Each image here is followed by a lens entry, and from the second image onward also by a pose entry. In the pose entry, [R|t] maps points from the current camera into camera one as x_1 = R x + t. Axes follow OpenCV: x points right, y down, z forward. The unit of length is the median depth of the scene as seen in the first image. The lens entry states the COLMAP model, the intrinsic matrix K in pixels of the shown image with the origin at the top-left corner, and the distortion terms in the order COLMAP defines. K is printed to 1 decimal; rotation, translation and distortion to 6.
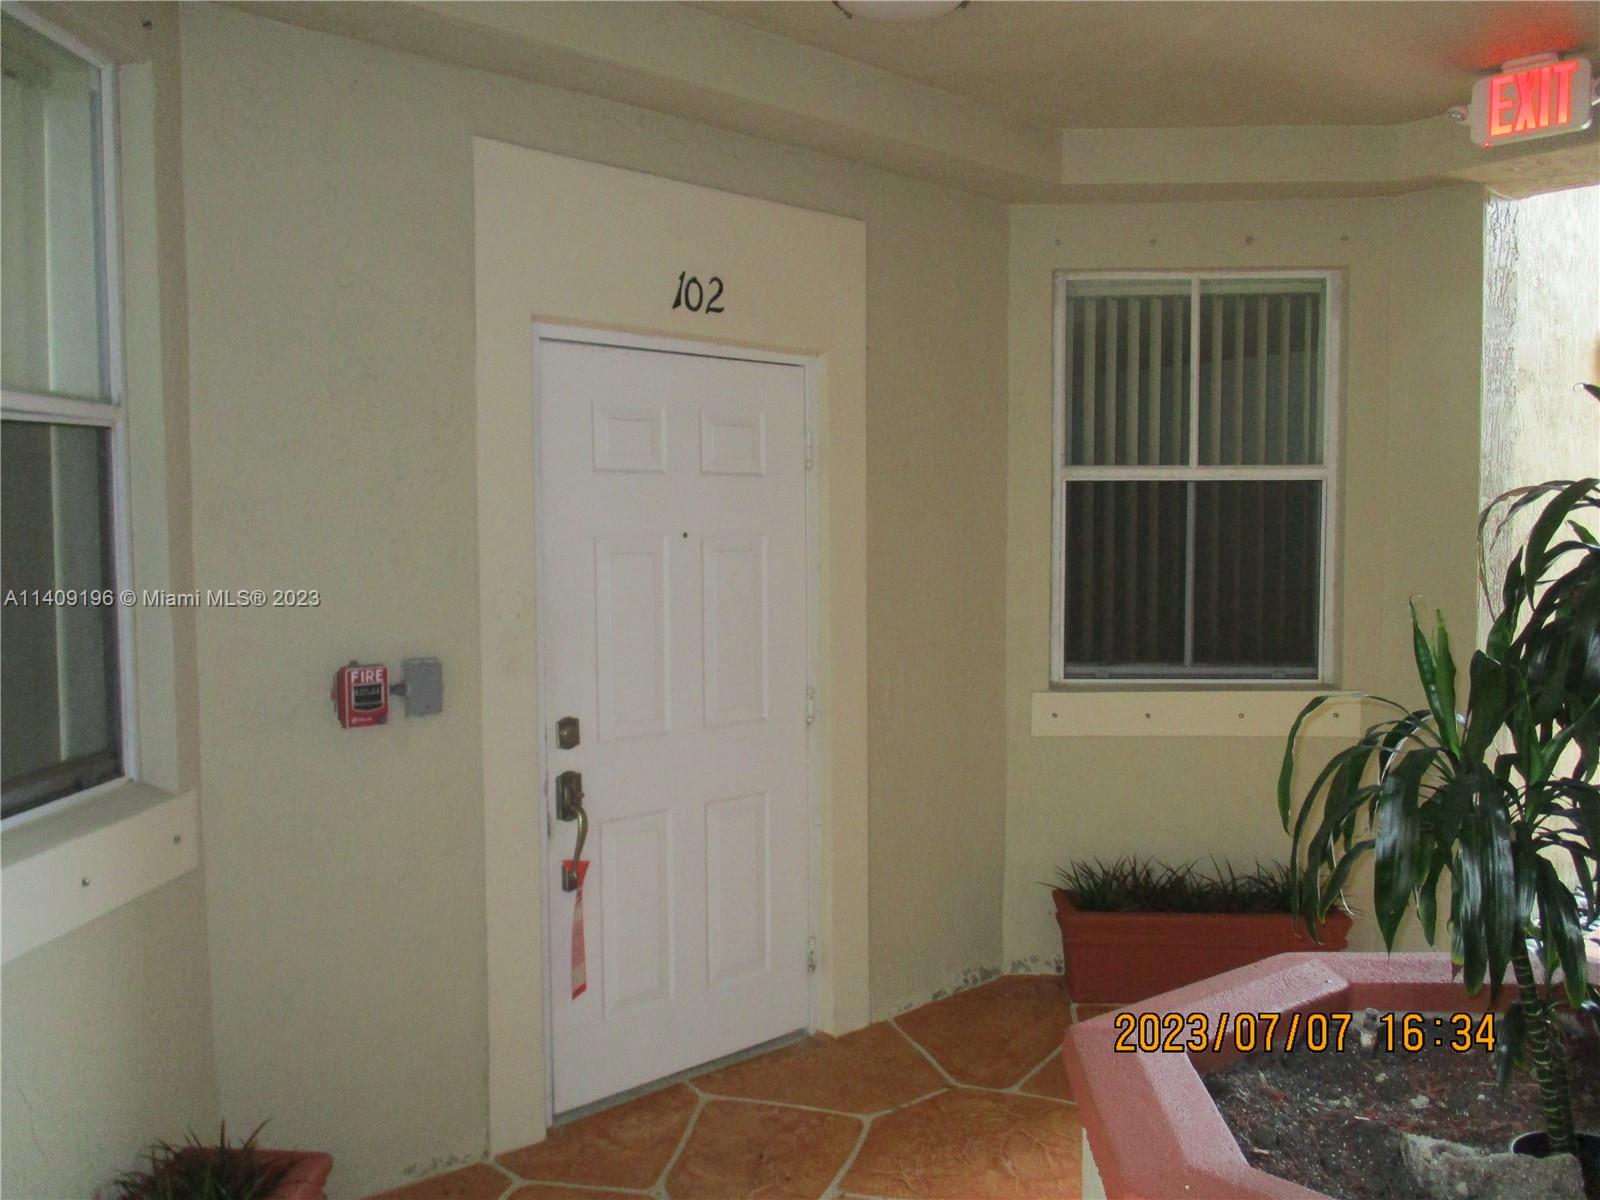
lens RADIAL K [[1333.8, 0, 797.7], [0, 1333.8, 603.6], [0, 0, 1]] dist [-0.033435, 0.017138]
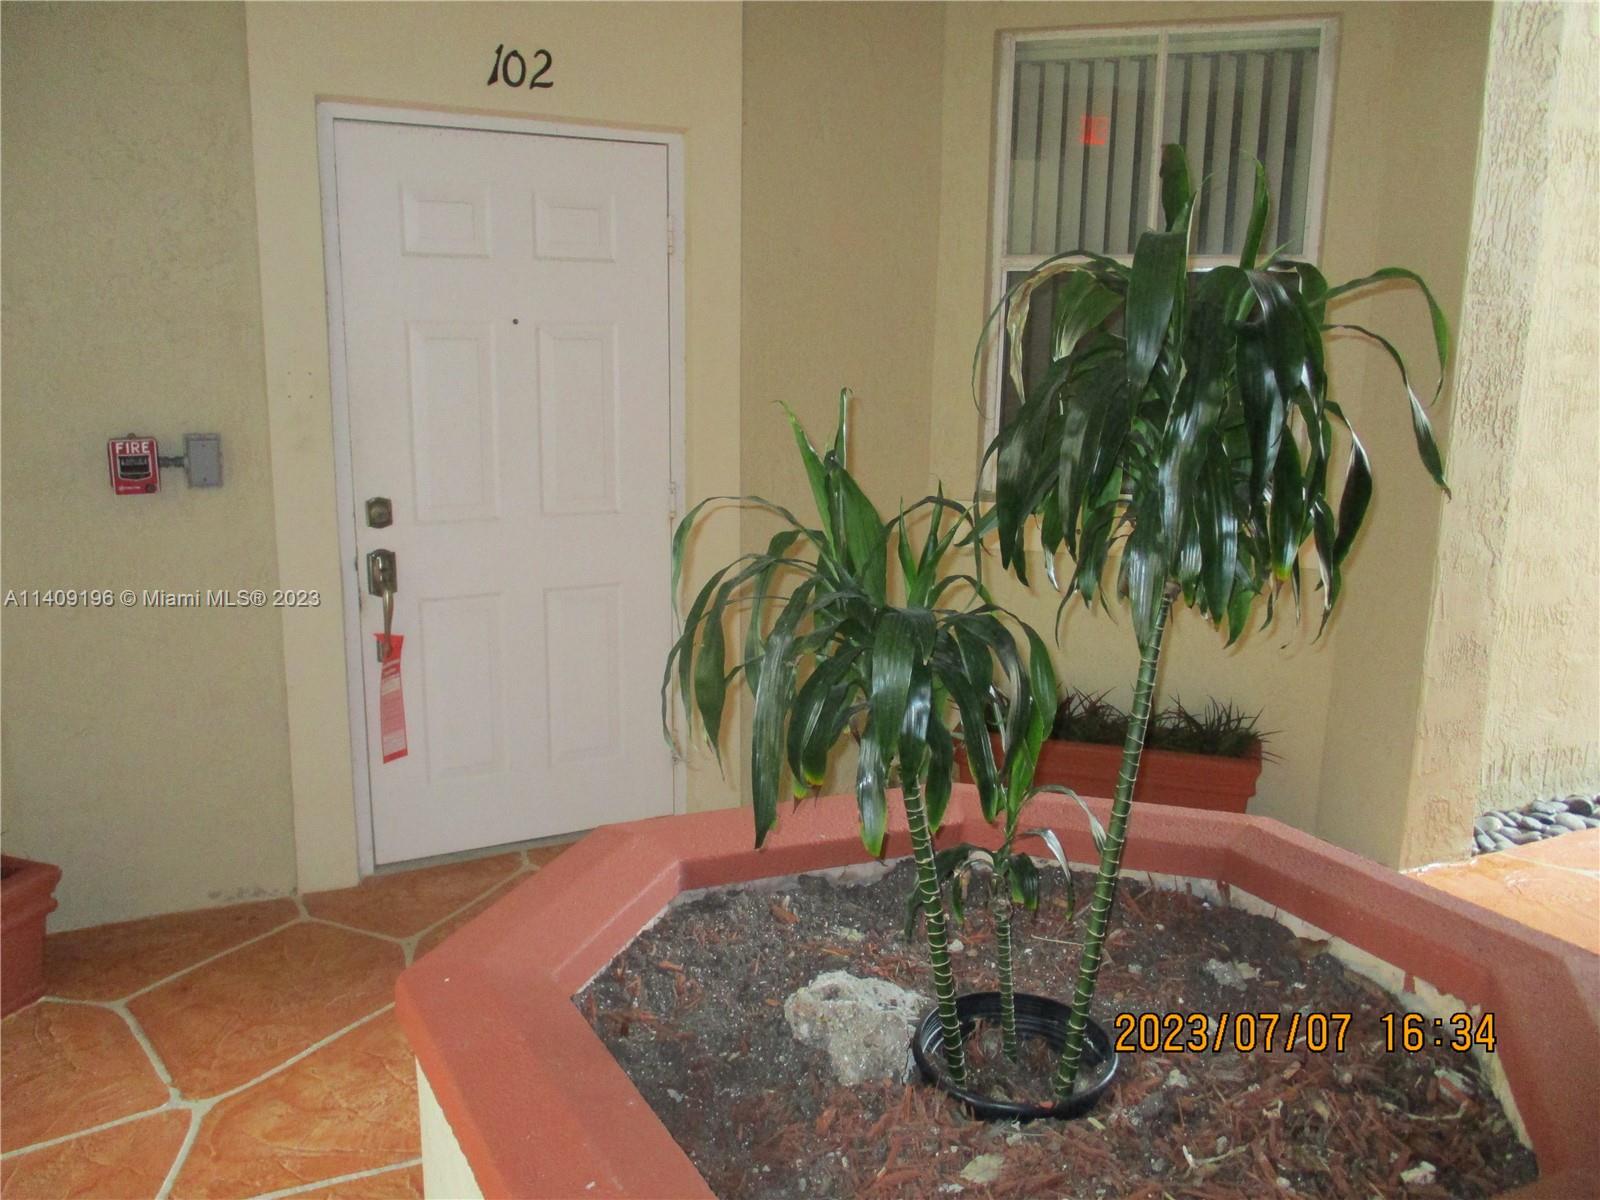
lens RADIAL K [[1333.8, 0, 797.7], [0, 1333.8, 603.6], [0, 0, 1]] dist [-0.033435, 0.017138]
pose [[0.967200, 0.067214, -0.244964, 0.396427], [-0.031250, 0.988517, 0.147845, 0.003493], [0.252088, -0.135341, 0.958193, 0.076952]]
